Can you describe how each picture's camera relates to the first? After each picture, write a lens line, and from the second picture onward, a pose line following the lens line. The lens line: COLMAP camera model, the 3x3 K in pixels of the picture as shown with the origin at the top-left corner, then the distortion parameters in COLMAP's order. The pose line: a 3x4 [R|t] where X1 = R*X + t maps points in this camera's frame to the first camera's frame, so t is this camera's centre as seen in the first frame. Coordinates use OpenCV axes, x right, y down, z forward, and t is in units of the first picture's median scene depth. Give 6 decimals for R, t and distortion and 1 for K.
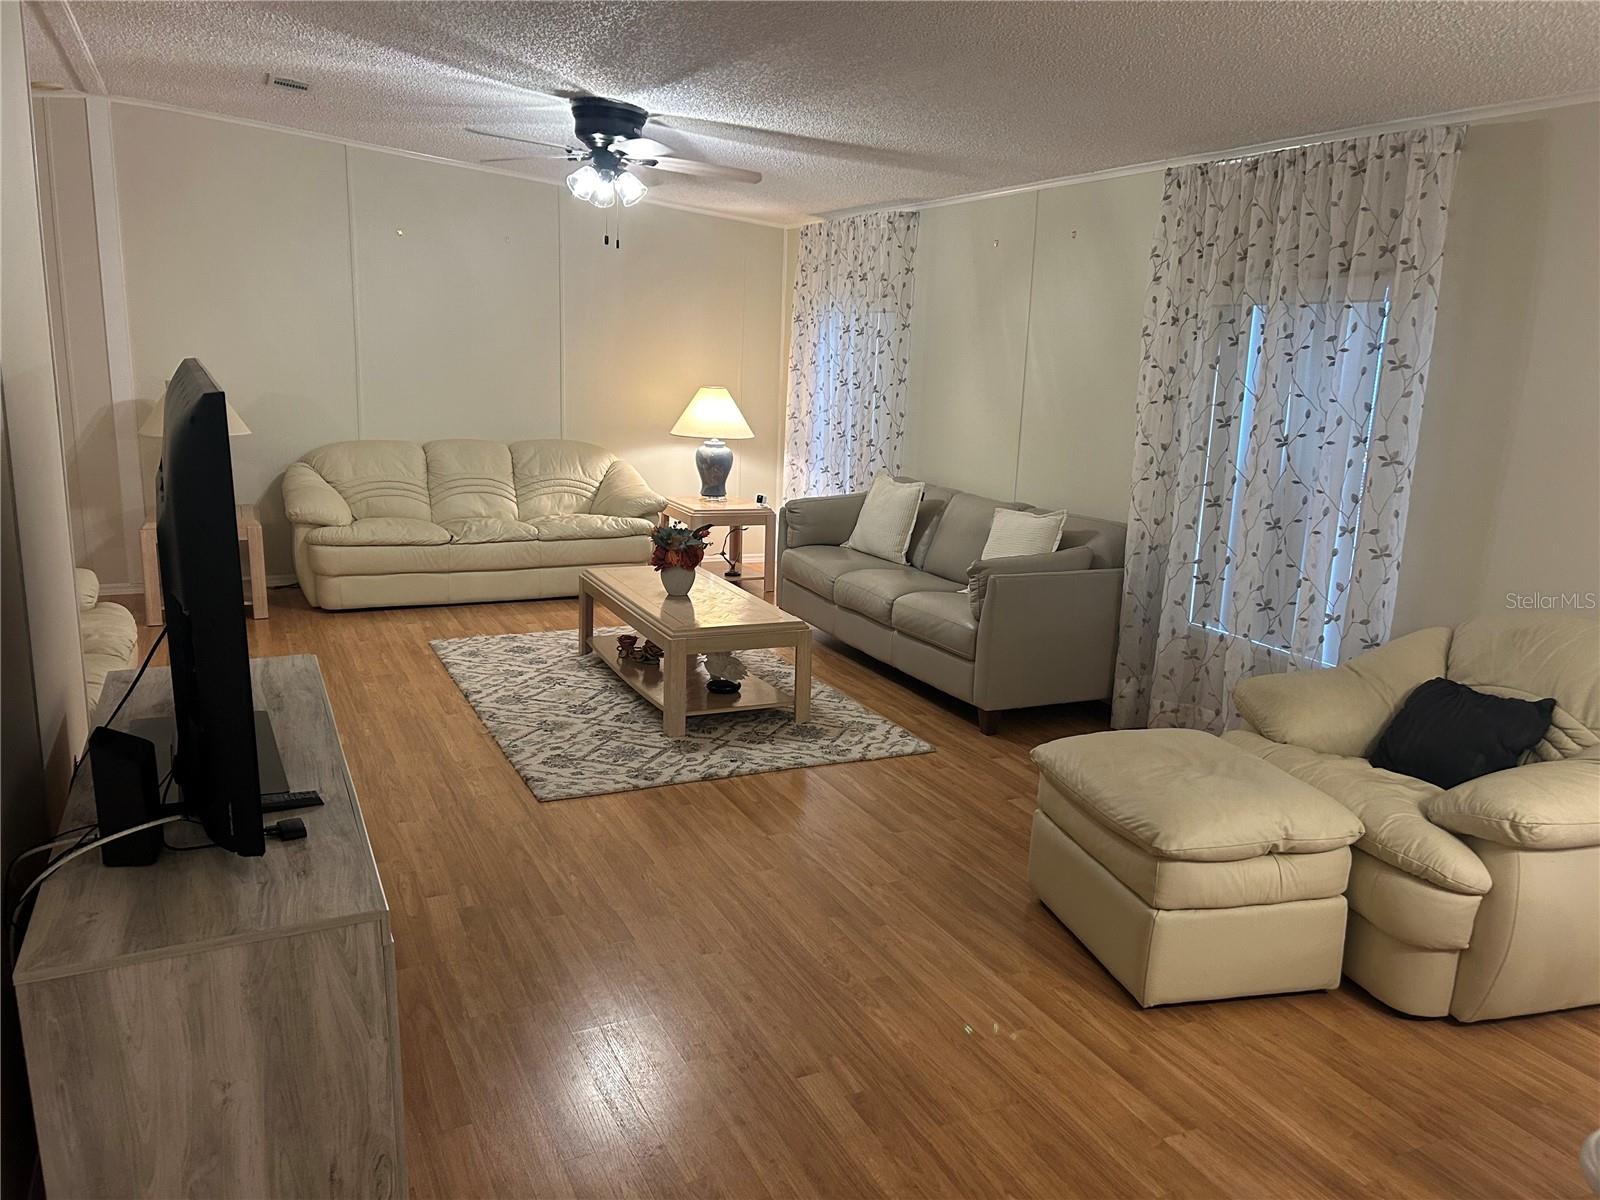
lens RADIAL K [[1194.3, 0, 808.2], [0, 1194.3, 611.9], [0, 0, 1]] dist [0.051354, -0.062799]
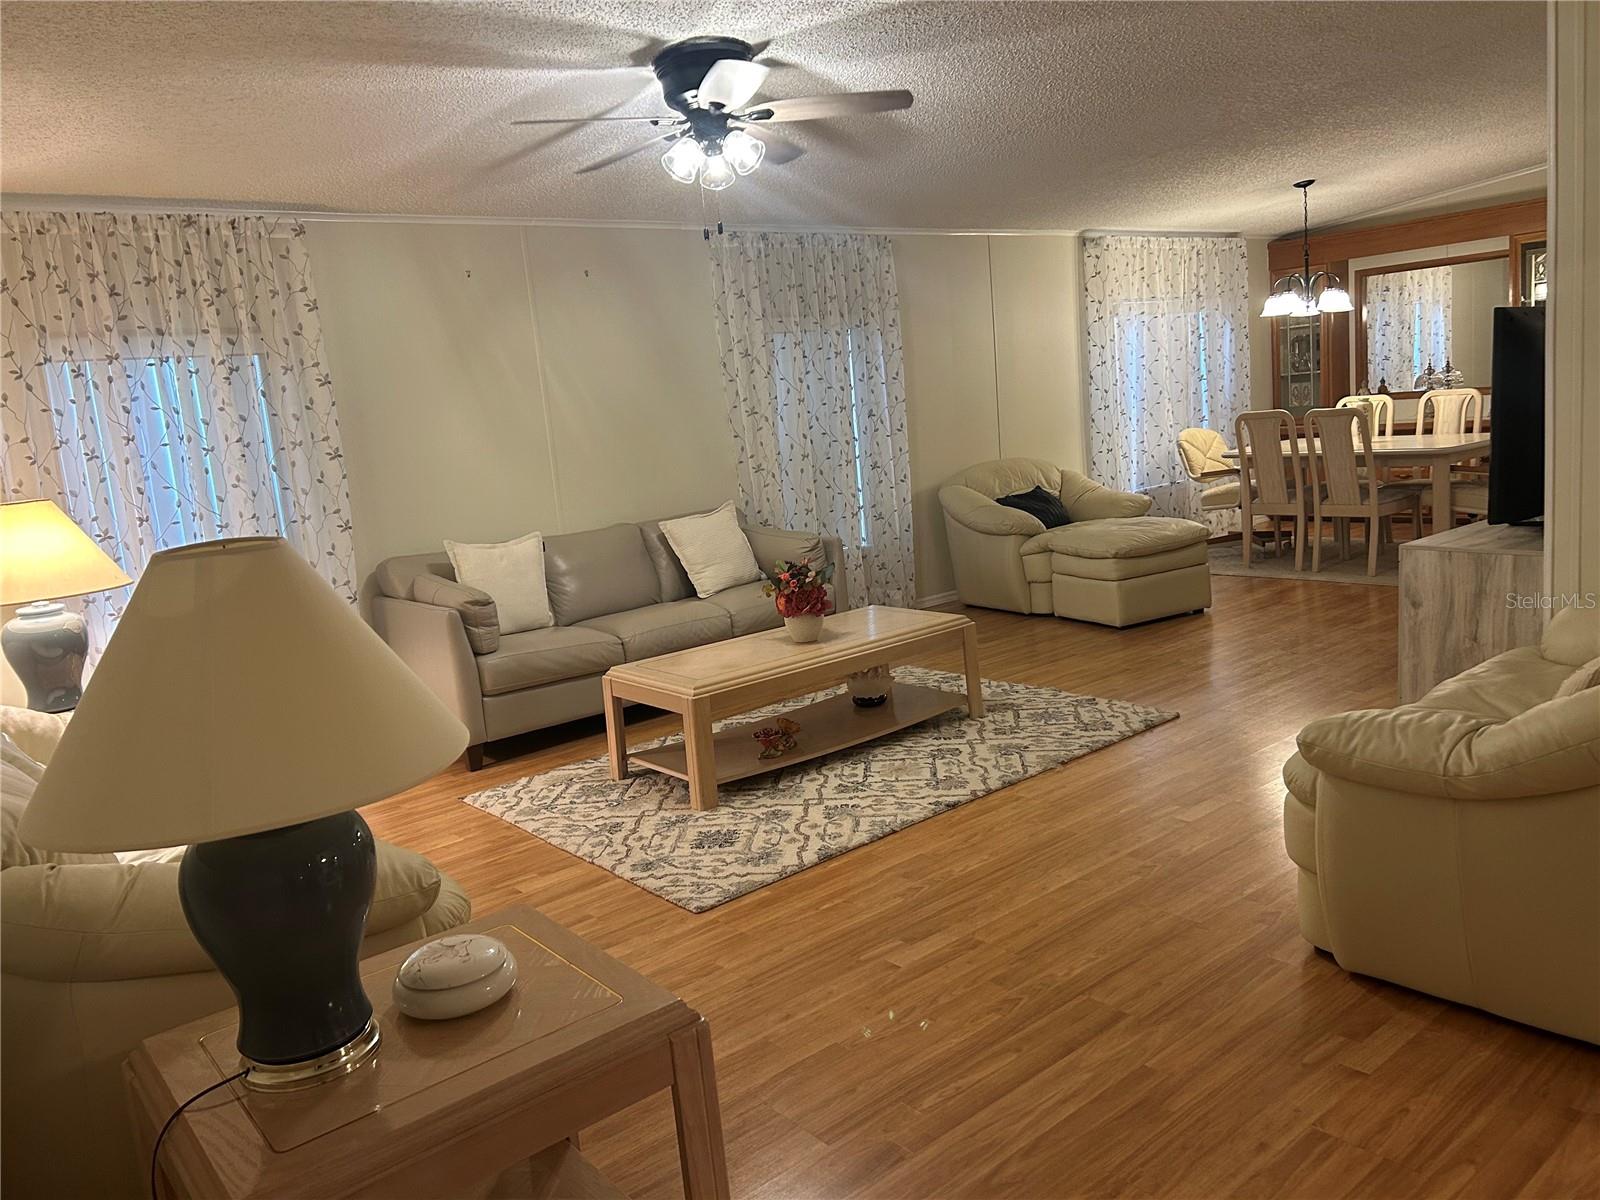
lens RADIAL K [[1194.3, 0, 792.8], [0, 1194.3, 590.5], [0, 0, 1]] dist [0.051354, -0.062799]
pose [[-0.236479, -0.174785, 0.955786, -0.976217], [0.281939, 0.929021, 0.239647, -0.273739], [-0.929832, 0.326145, -0.170415, 1.186453]]
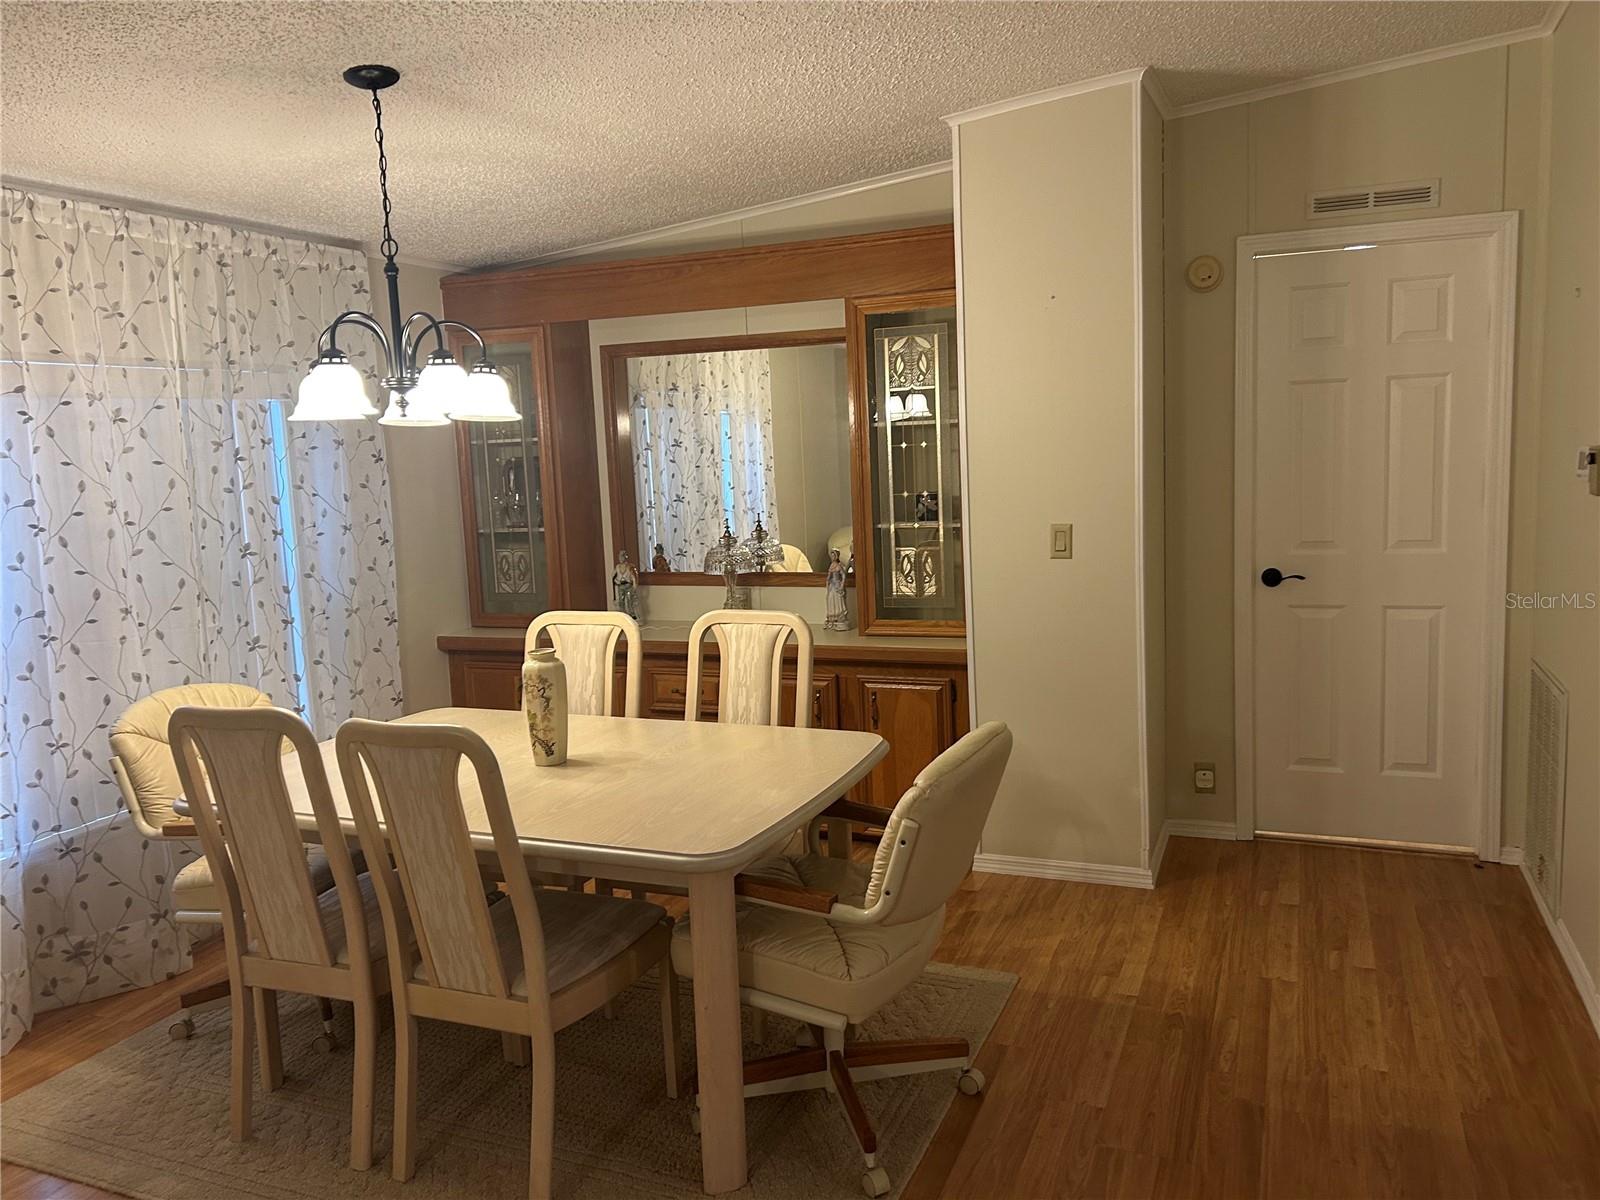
lens RADIAL K [[1194.3, 0, 794.4], [0, 1194.3, 591.1], [0, 0, 1]] dist [0.051354, -0.062799]
pose [[-0.664670, -0.103543, 0.739928, -0.168050], [0.173441, 0.941913, 0.287608, -0.105456], [-0.726727, 0.319499, -0.608102, 0.441578]]
